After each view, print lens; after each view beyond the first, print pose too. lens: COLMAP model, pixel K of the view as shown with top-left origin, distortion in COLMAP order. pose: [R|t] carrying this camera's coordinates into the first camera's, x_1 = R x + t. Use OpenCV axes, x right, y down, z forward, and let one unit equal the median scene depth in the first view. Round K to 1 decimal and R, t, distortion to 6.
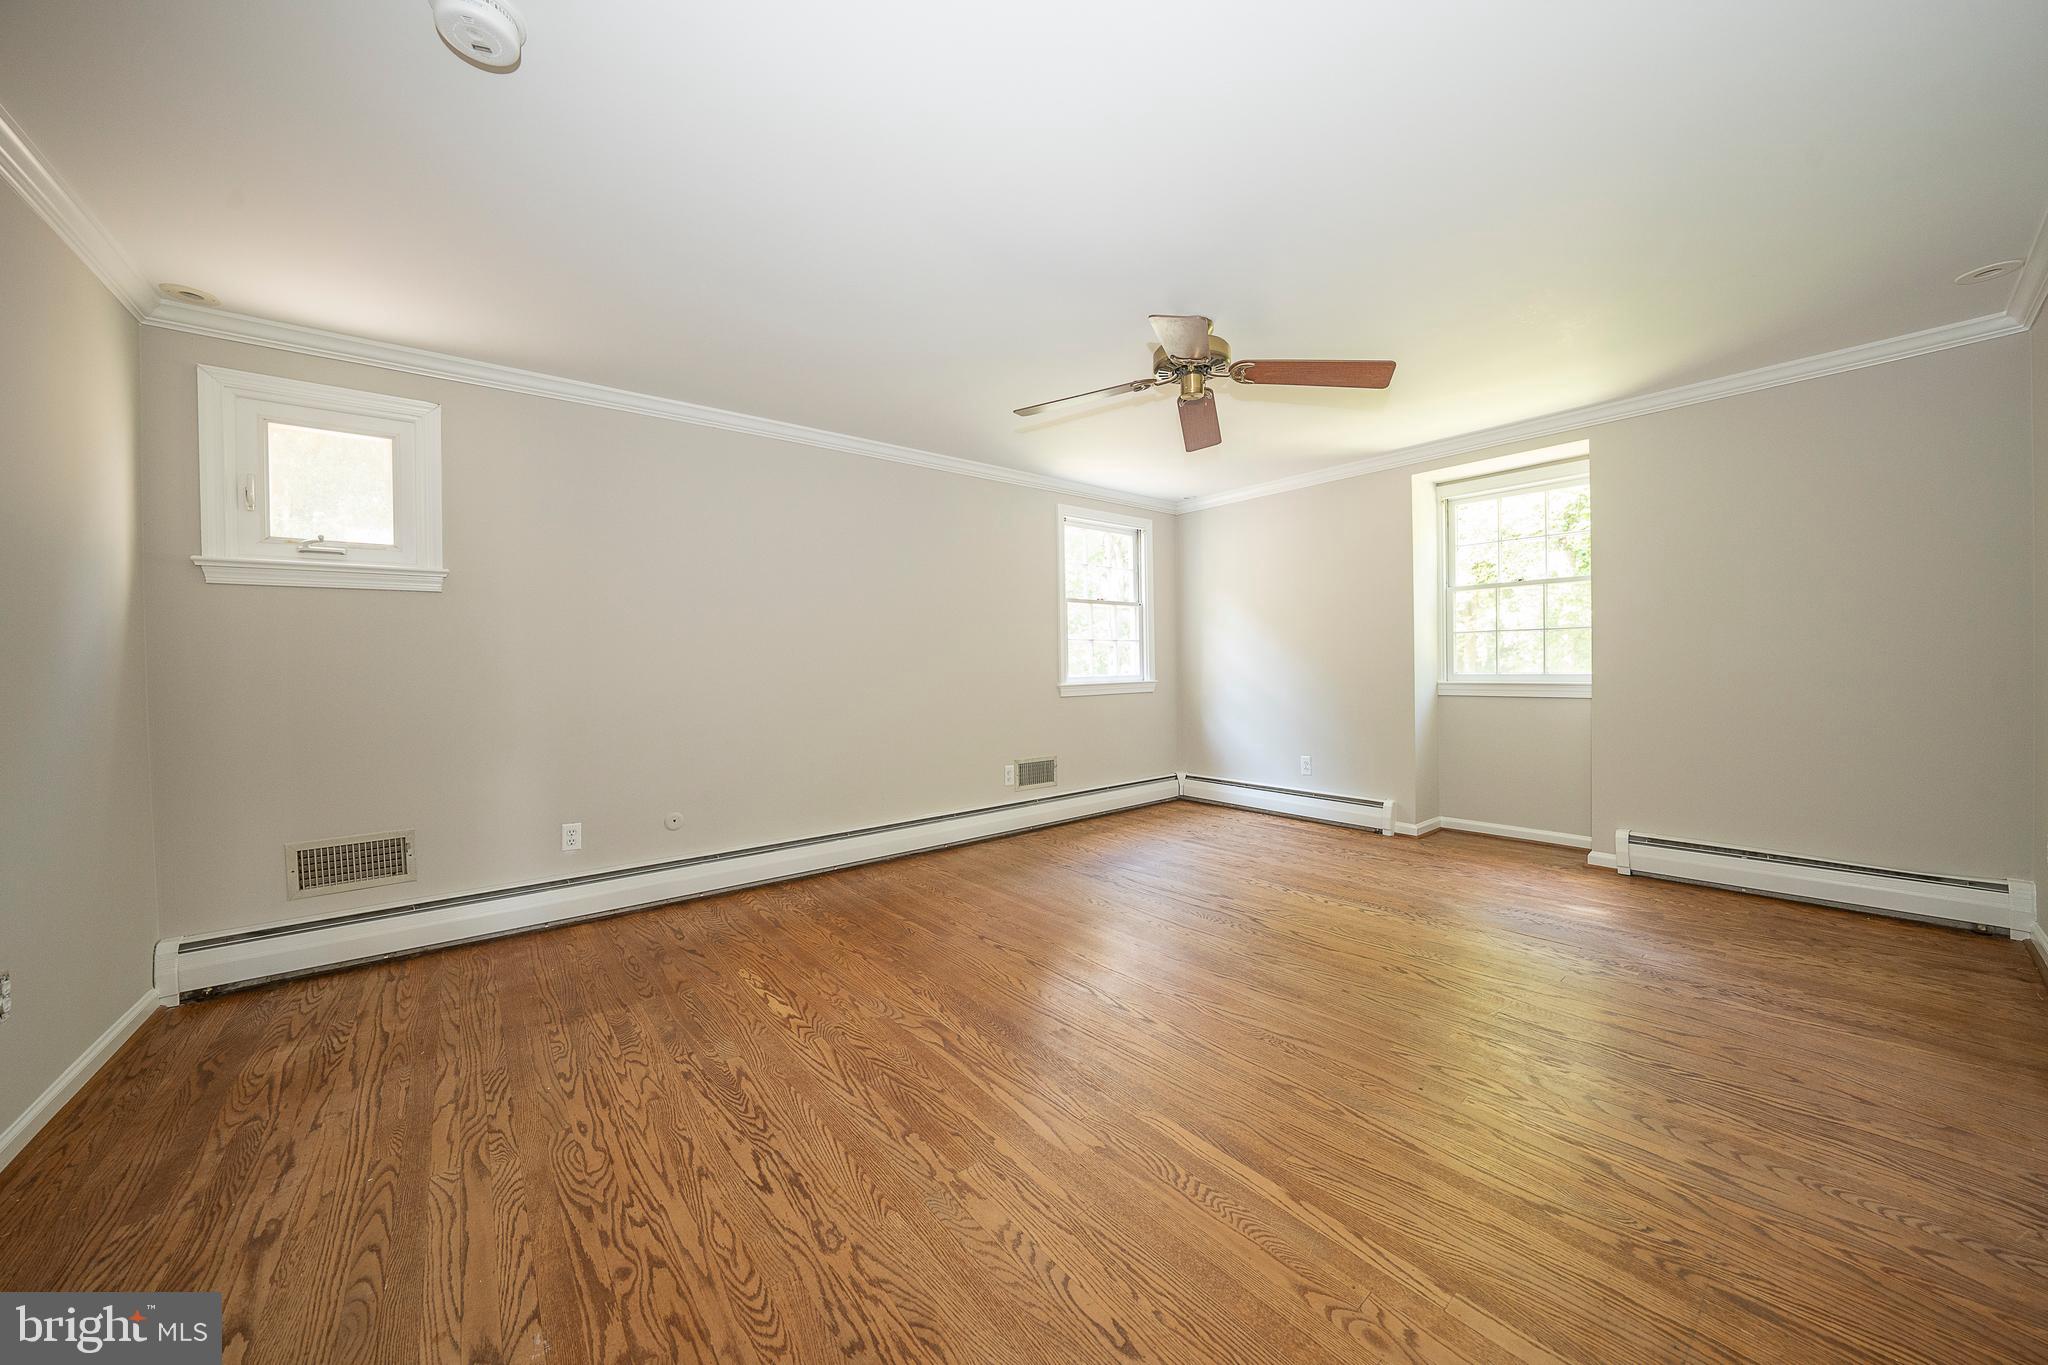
lens RADIAL K [[704.0, 0, 1028.1], [0, 704.0, 675.1], [0, 0, 1]] dist [-0.030071, 0.006523]
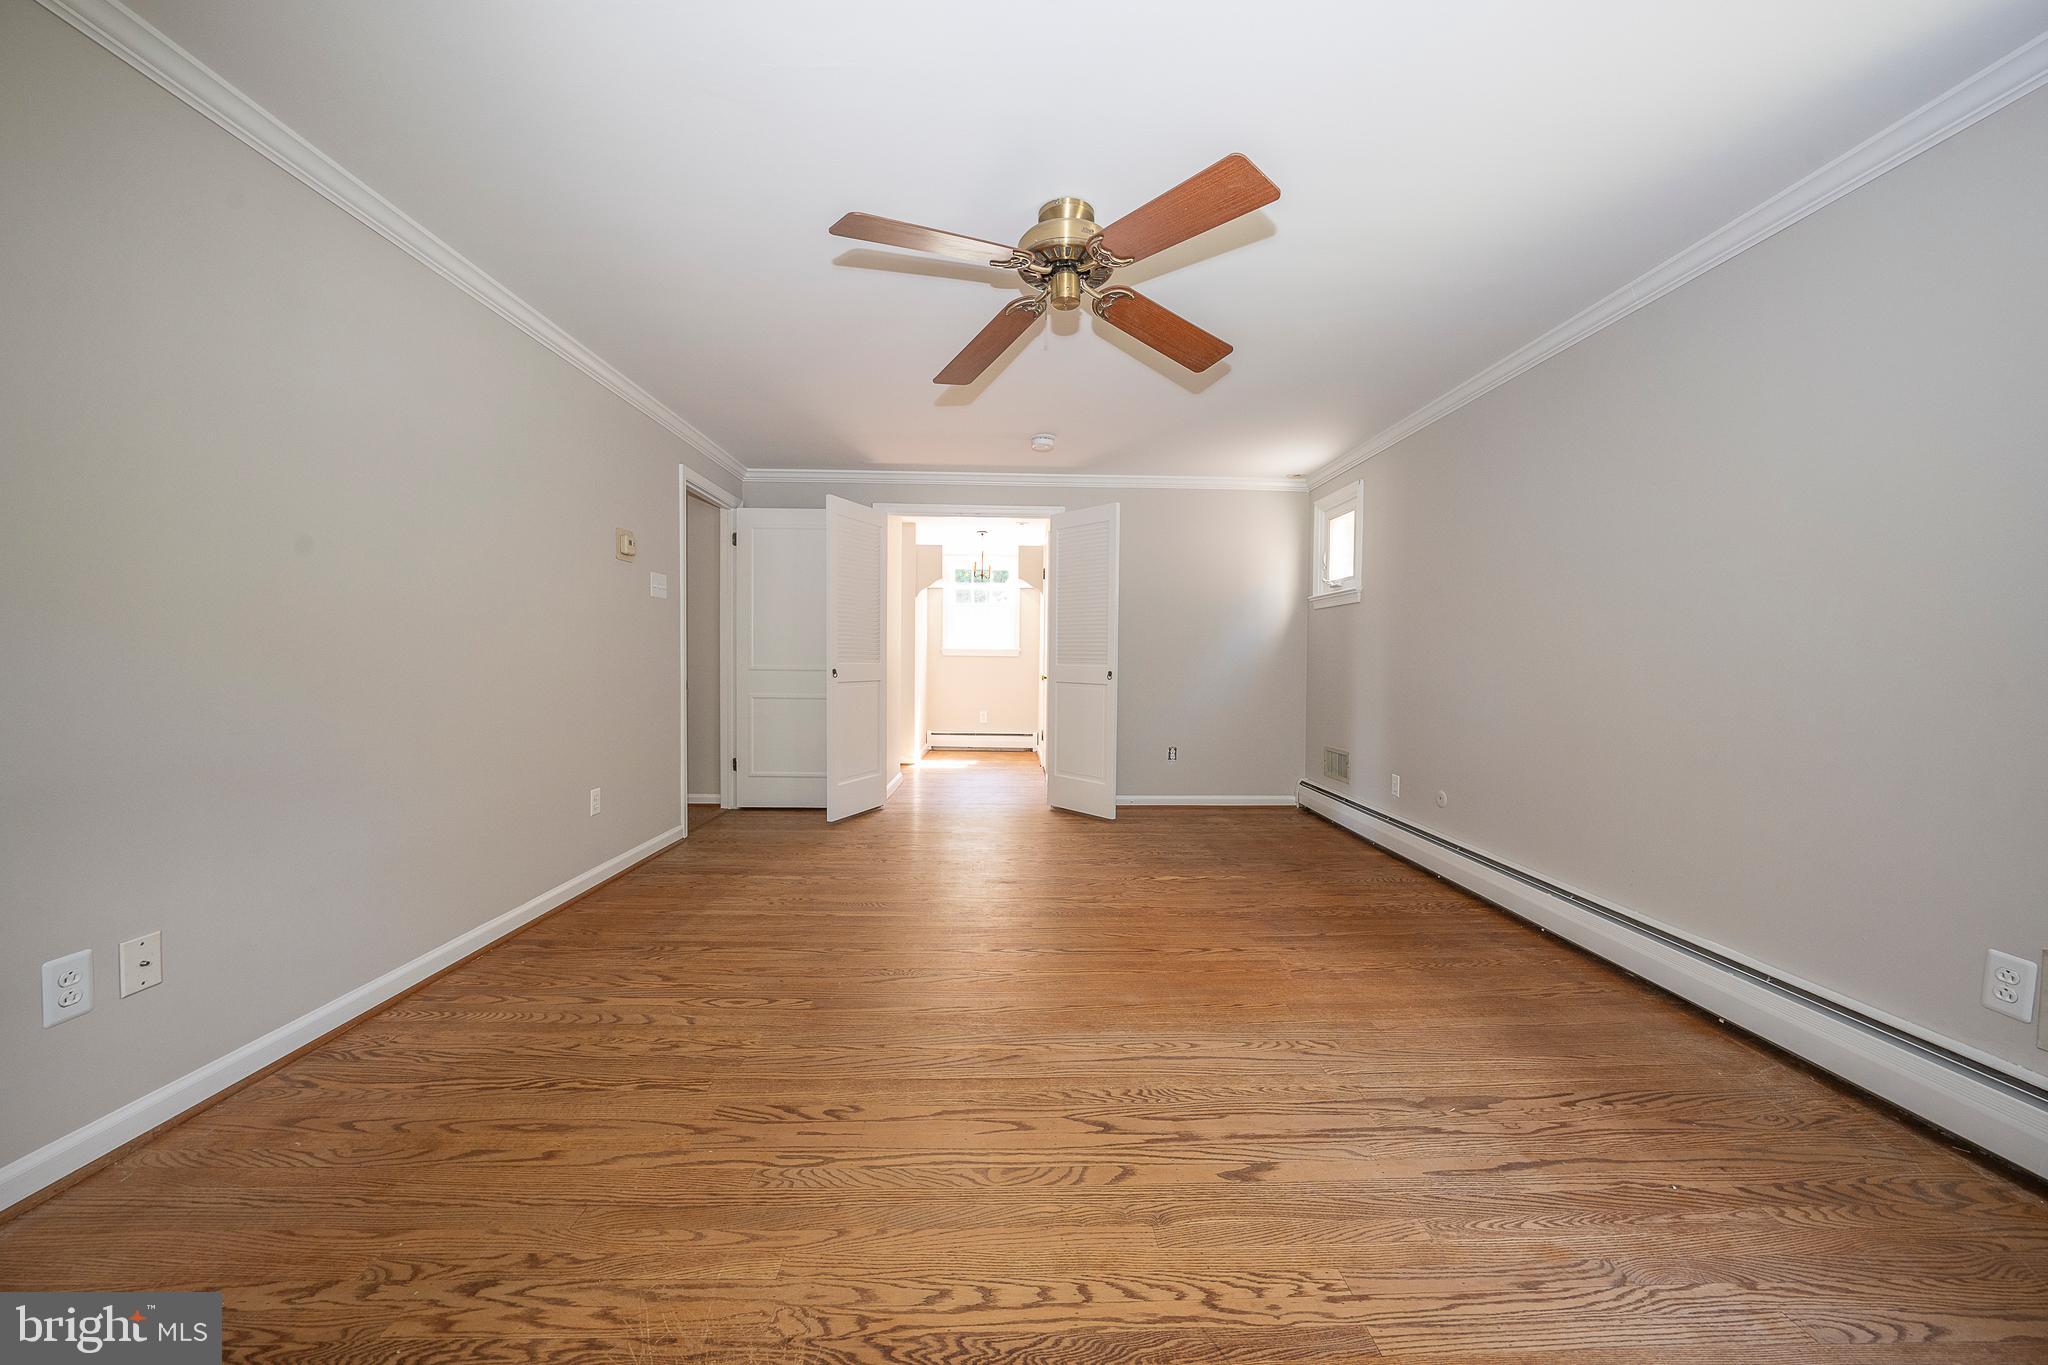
lens RADIAL K [[704.0, 0, 1028.1], [0, 704.0, 675.1], [0, 0, 1]] dist [-0.030071, 0.006523]
pose [[-0.606797, 0.029516, -0.794308, 0.782986], [-0.010180, 0.998940, 0.044897, -0.018393], [0.794791, 0.035330, -0.605854, 1.280904]]
